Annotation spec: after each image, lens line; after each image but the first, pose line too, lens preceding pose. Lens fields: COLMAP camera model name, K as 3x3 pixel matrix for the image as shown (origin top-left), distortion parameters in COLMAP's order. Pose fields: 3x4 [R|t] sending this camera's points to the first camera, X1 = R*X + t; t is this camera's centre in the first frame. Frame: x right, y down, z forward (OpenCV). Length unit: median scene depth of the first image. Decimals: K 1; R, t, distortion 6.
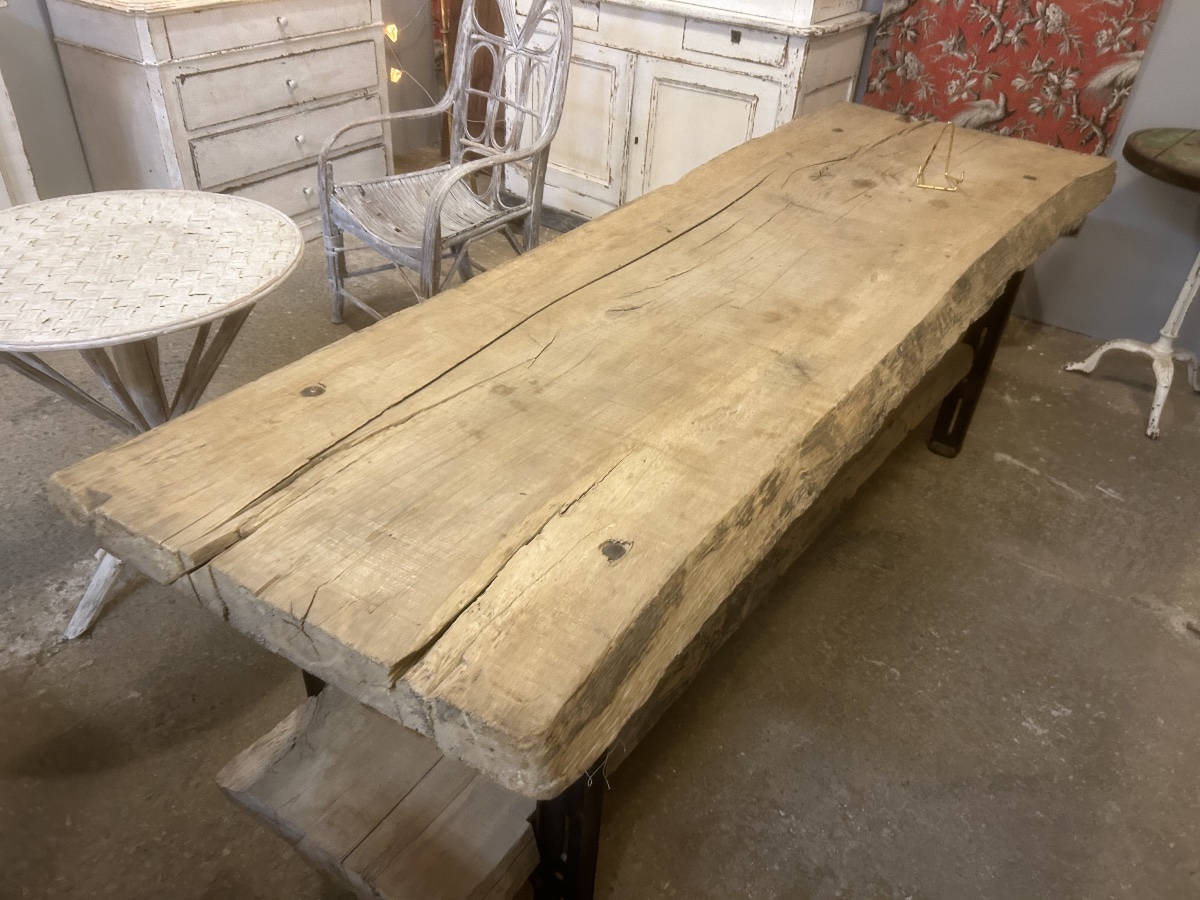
lens RADIAL K [[909.7, 0, 601.5], [0, 909.7, 457.4], [0, 0, 1]] dist [0.048594, -0.057382]
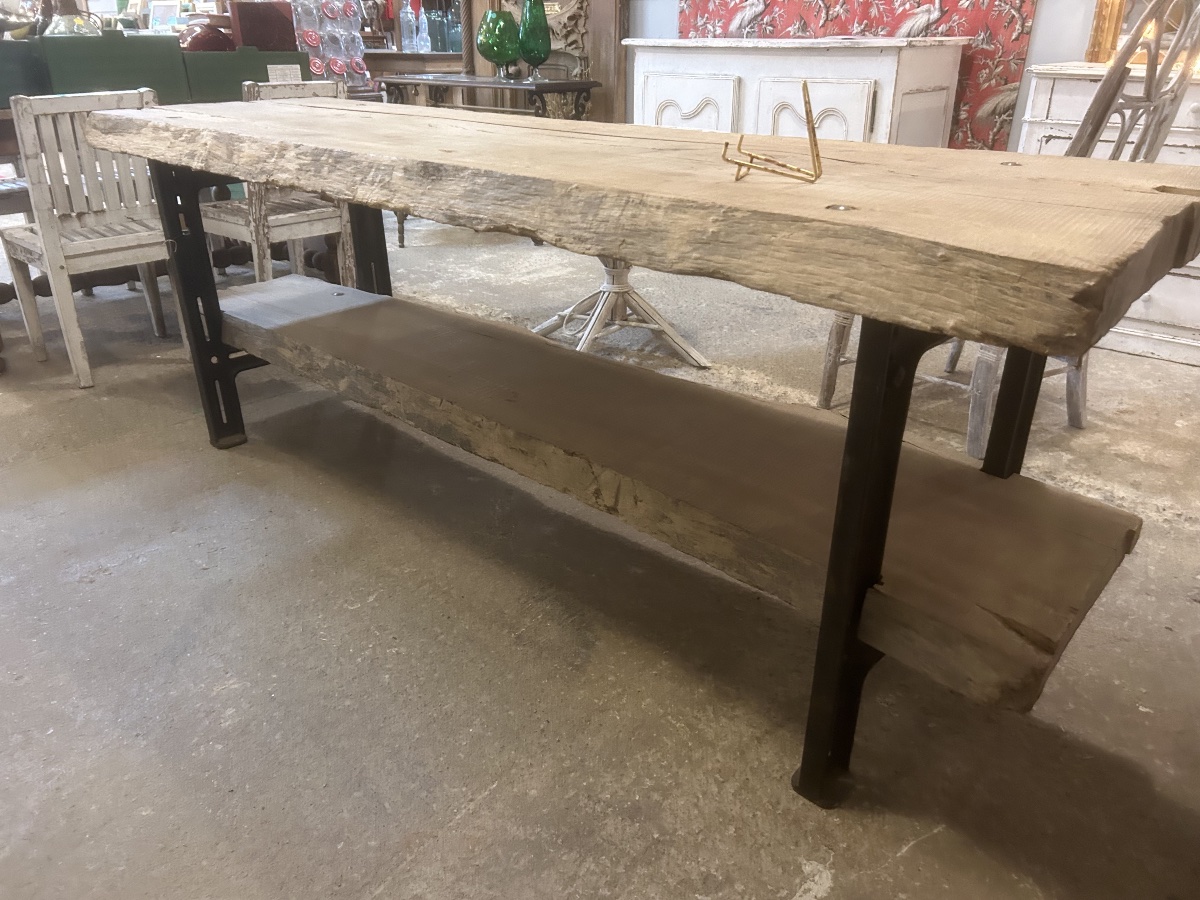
lens RADIAL K [[909.7, 0, 597.9], [0, 909.7, 453.0], [0, 0, 1]] dist [0.048594, -0.057382]
pose [[-0.120830, 0.363011, -0.923917, 1.018821], [-0.590017, 0.722226, 0.360928, -0.322668], [0.798298, 0.588738, 0.126916, 0.947487]]
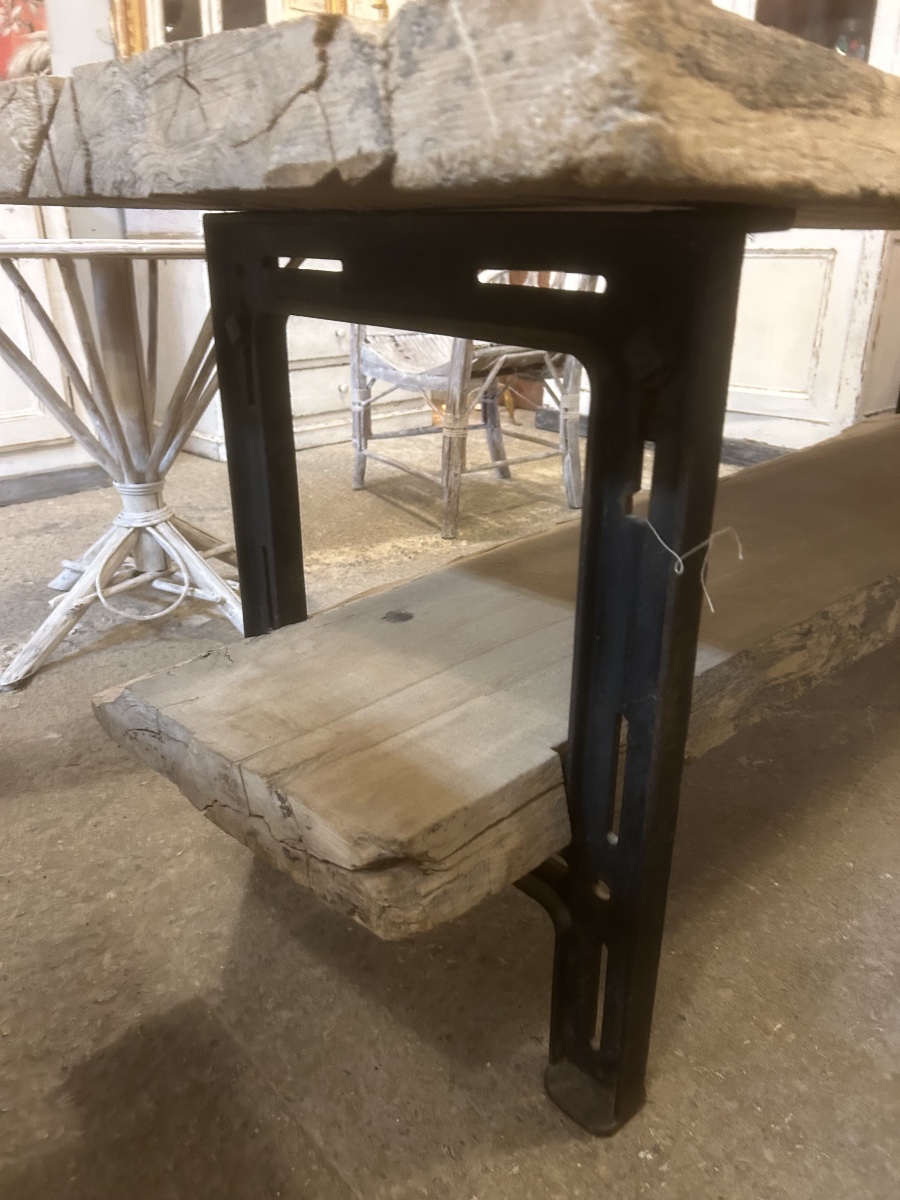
lens RADIAL K [[909.7, 0, 439.2], [0, 909.7, 605.8], [0, 0, 1]] dist [0.048594, -0.057382]
pose [[0.978475, 0.026224, -0.204695, -0.021283], [-0.076258, 0.967634, -0.240561, 0.275387], [0.191761, 0.250993, 0.948805, 0.251140]]
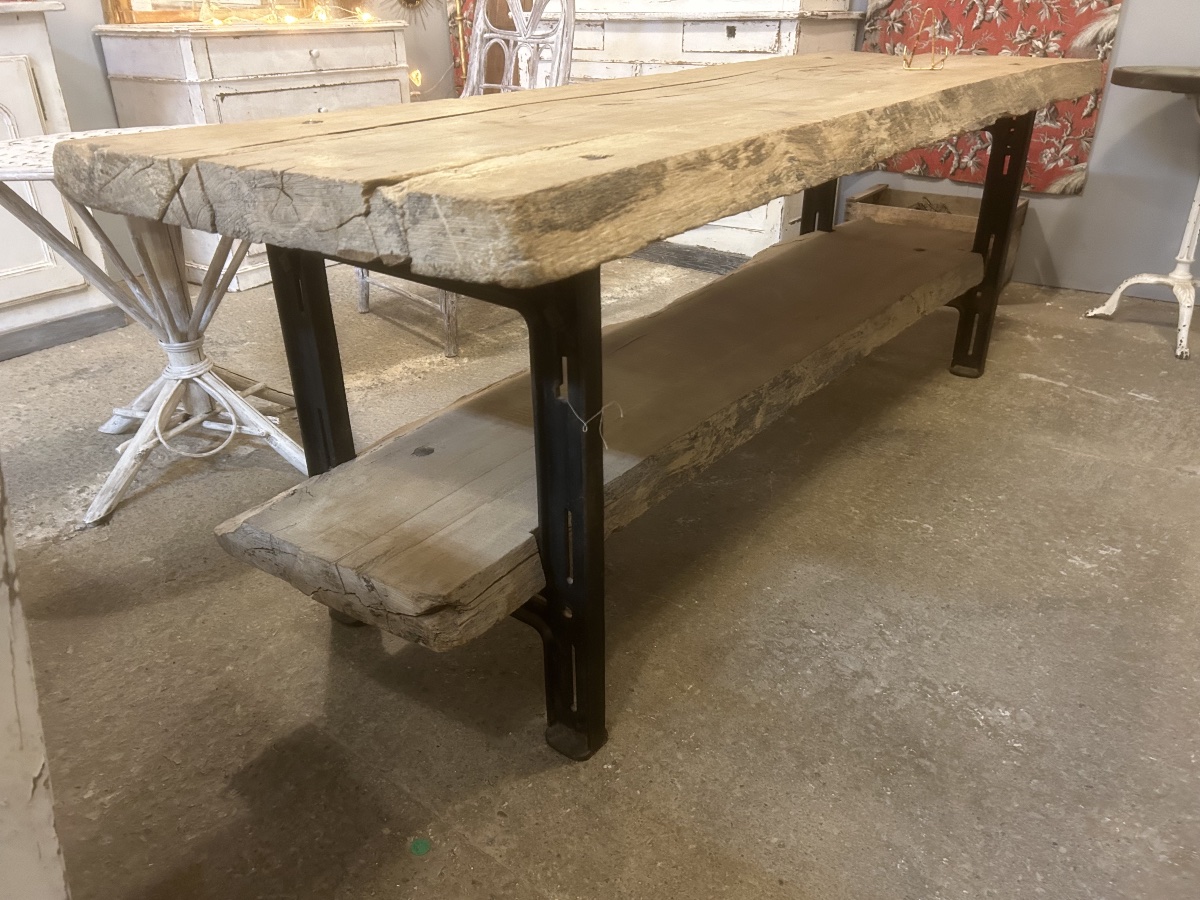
lens RADIAL K [[909.7, 0, 602.1], [0, 909.7, 453.7], [0, 0, 1]] dist [0.048594, -0.057382]
pose [[0.997886, -0.050142, -0.041345, 0.023479], [0.042652, 0.985286, -0.165506, 0.289232], [0.049035, 0.163393, 0.985342, 0.028965]]
